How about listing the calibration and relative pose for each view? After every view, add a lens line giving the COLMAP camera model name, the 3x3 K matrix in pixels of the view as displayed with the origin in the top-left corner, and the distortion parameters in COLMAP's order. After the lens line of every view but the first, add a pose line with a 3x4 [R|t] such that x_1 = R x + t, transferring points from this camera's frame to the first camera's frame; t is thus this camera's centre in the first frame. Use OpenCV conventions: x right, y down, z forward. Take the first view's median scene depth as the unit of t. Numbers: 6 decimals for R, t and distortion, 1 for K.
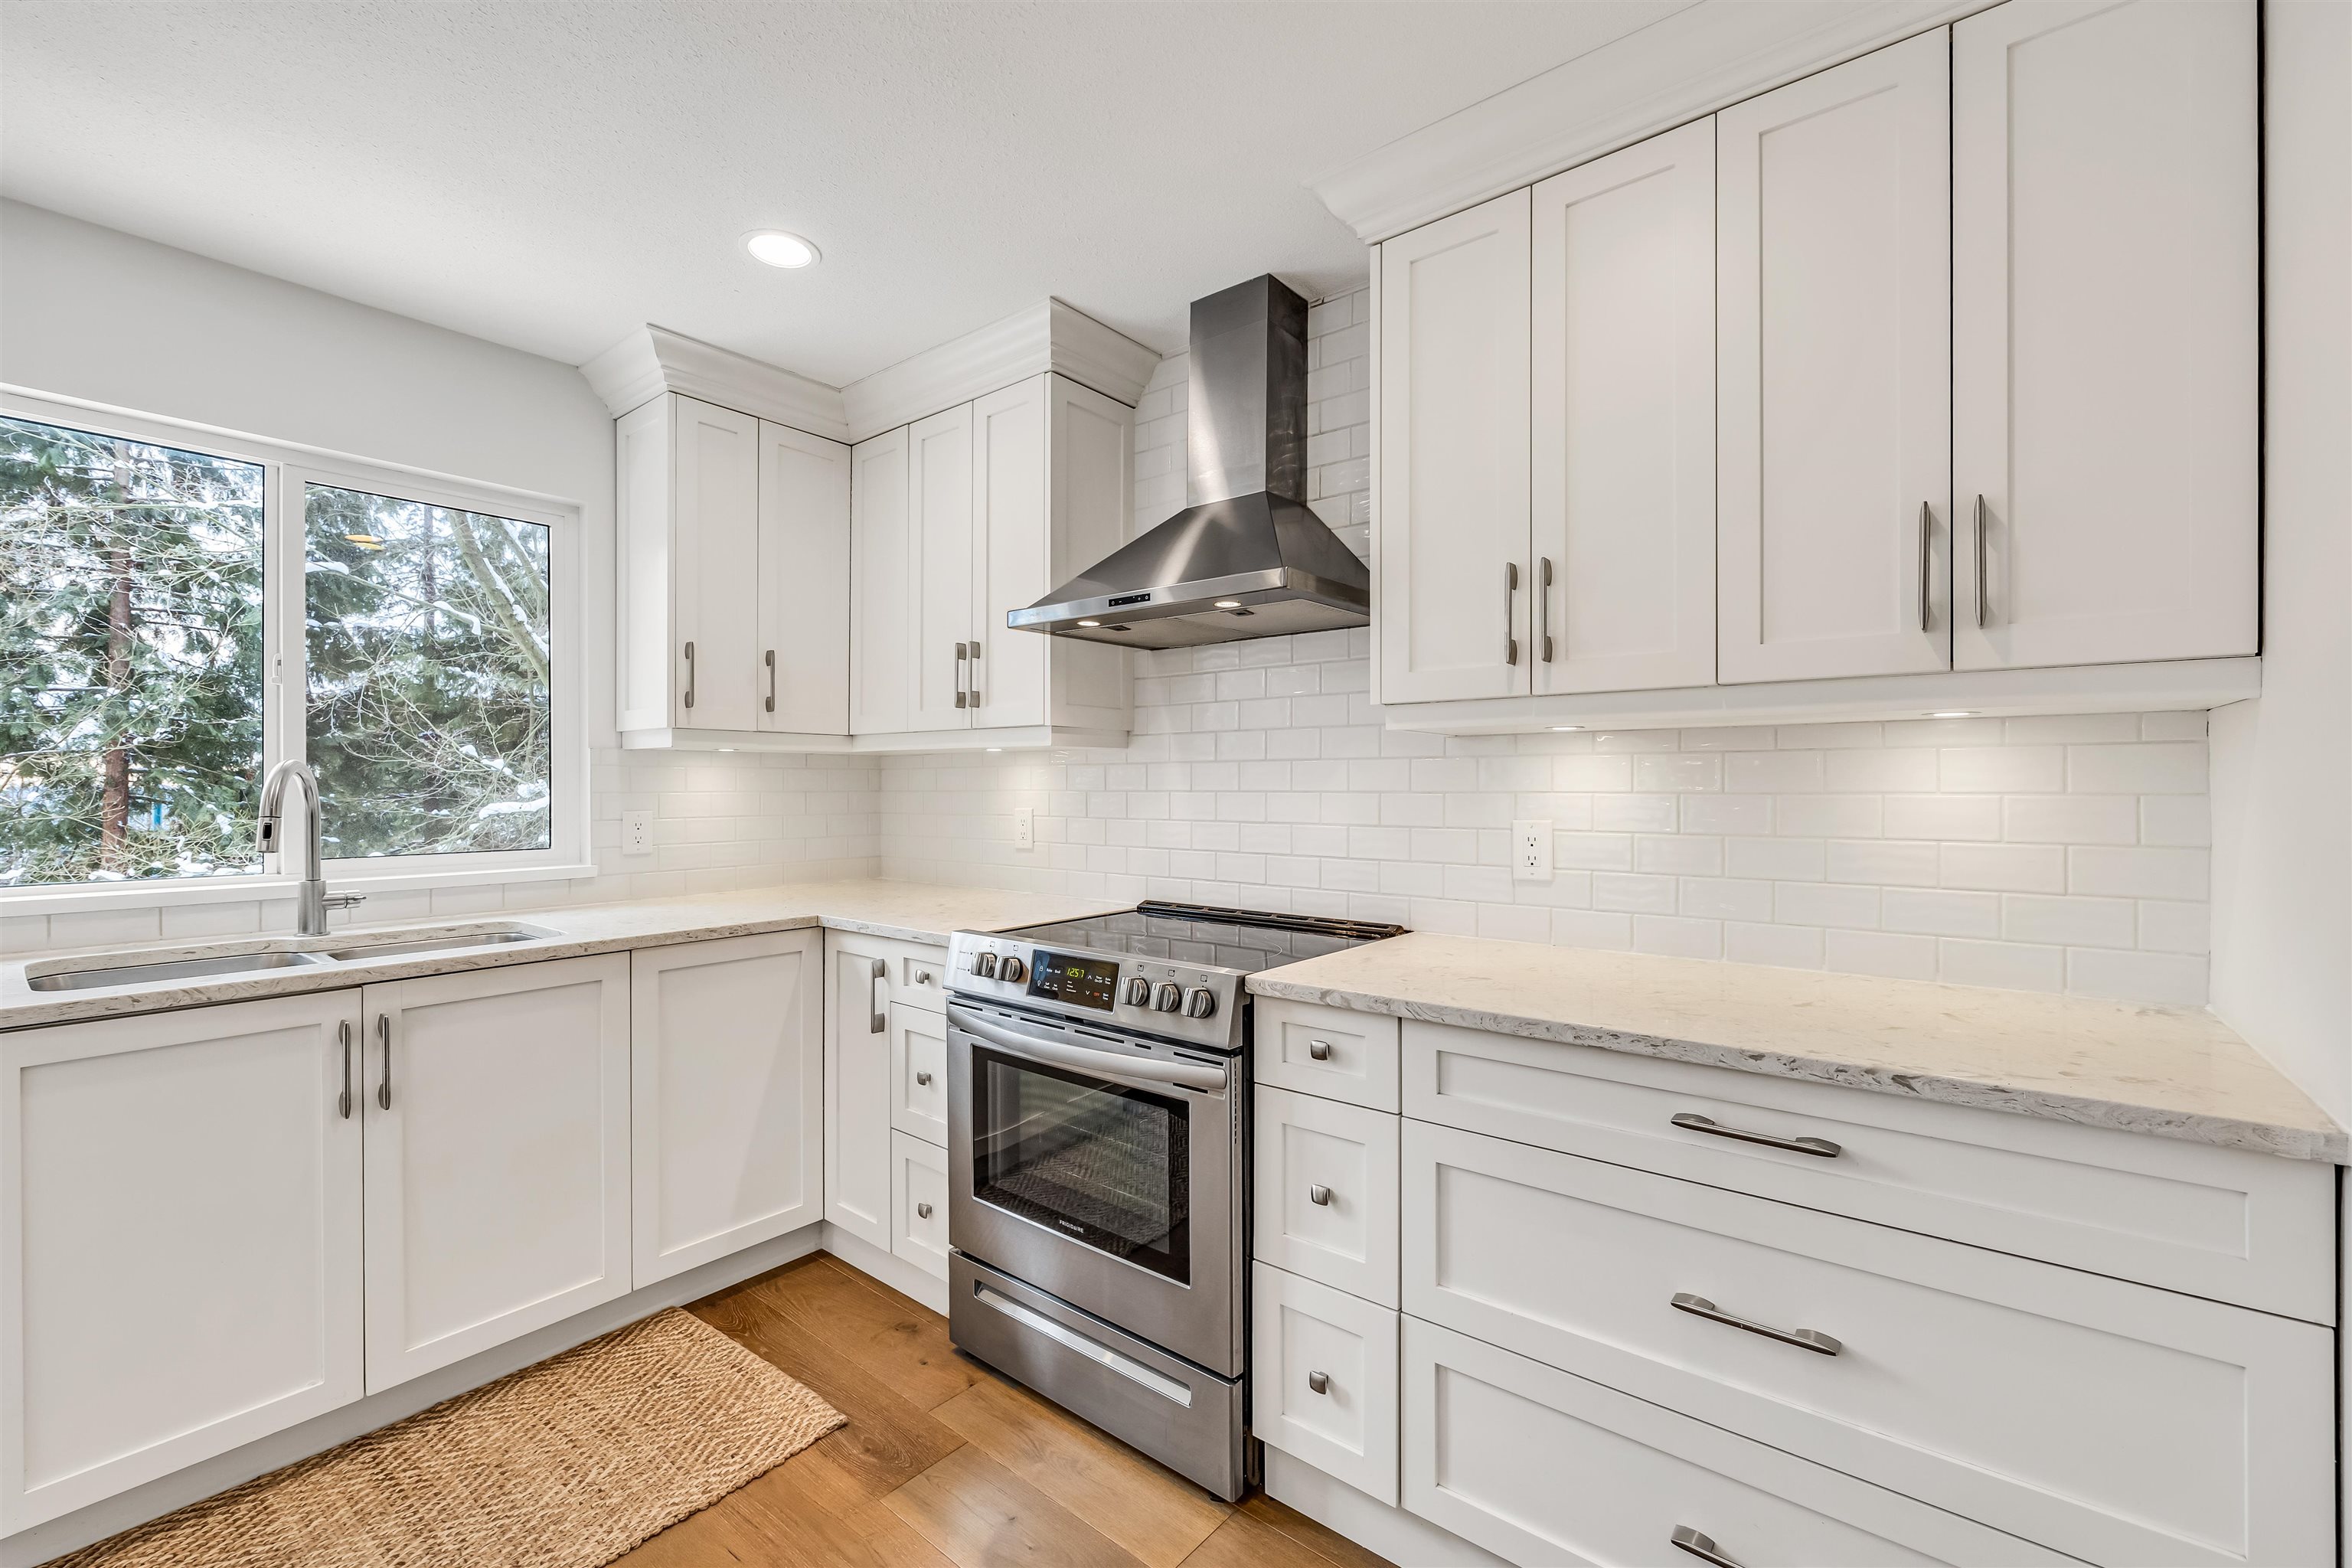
lens RADIAL K [[953.3, 0, 1162.6], [0, 953.3, 782.8], [0, 0, 1]] dist [-0.001640, 0.000264]
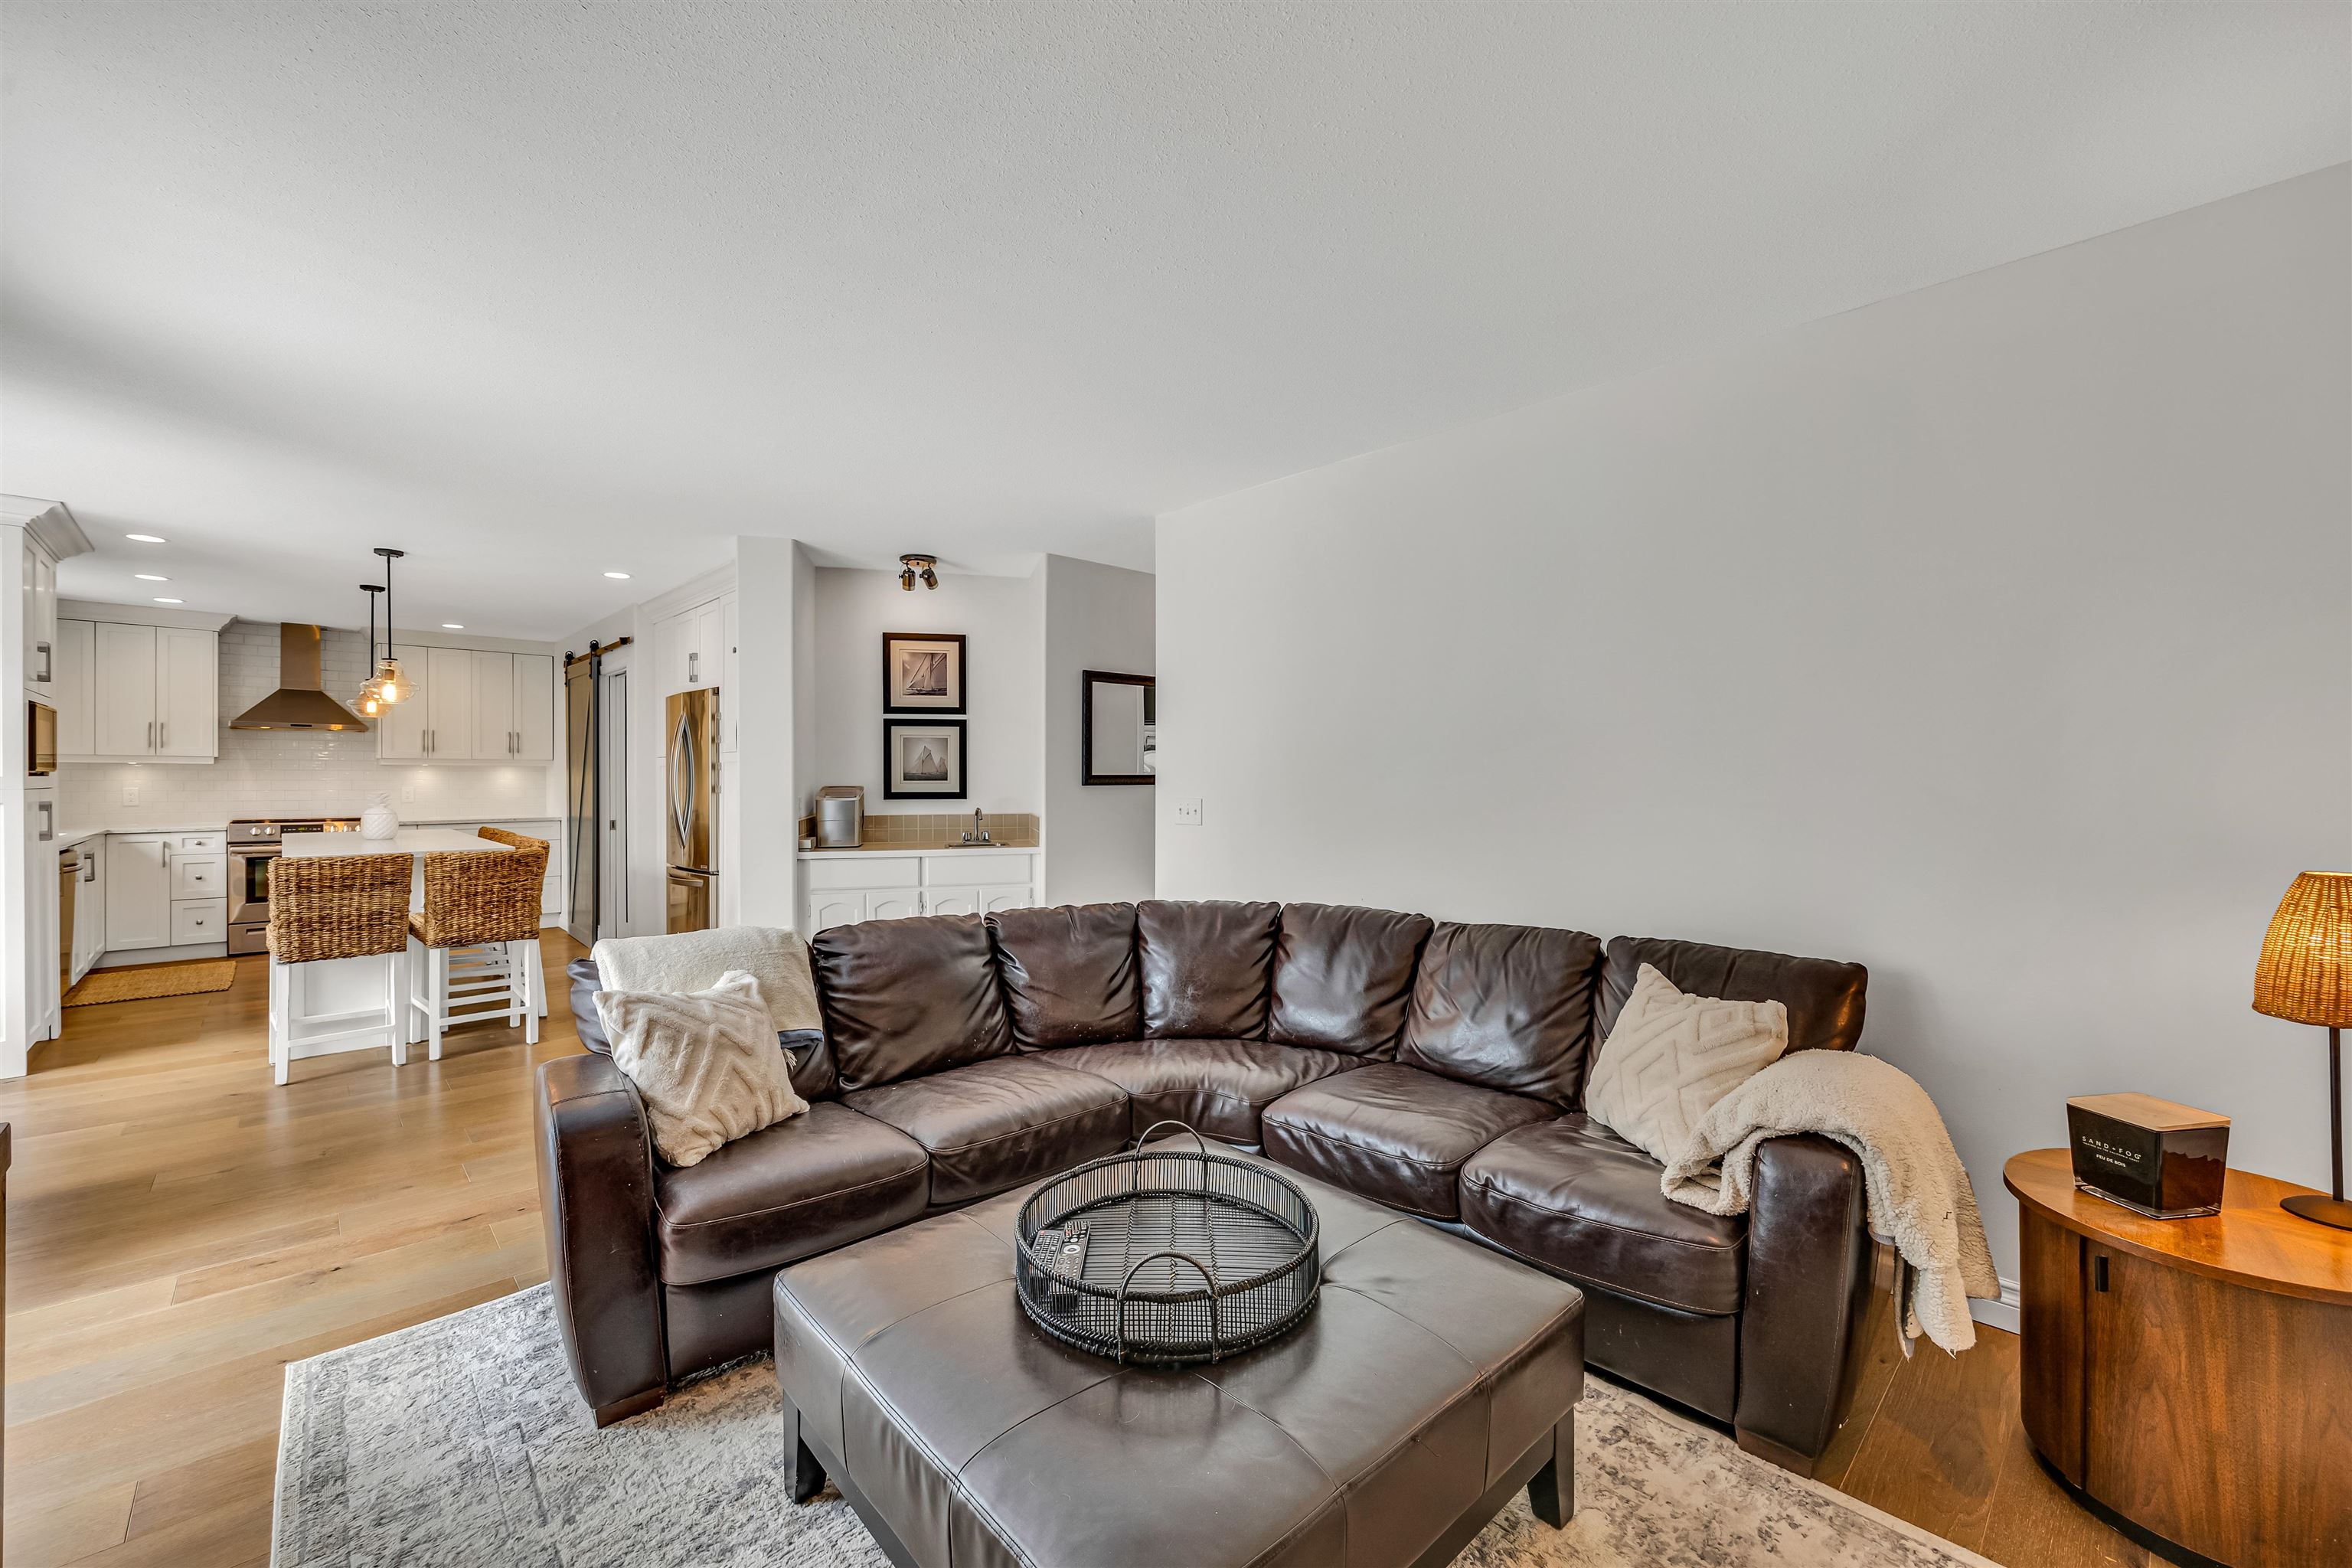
lens RADIAL K [[953.3, 0, 1190.4], [0, 953.3, 783.5], [0, 0, 1]] dist [-0.001640, 0.000264]
pose [[0.111648, -0.006098, 0.993729, -3.205309], [-0.001851, 0.999978, 0.006344, -0.006200], [-0.993746, -0.002548, 0.111634, -2.693786]]
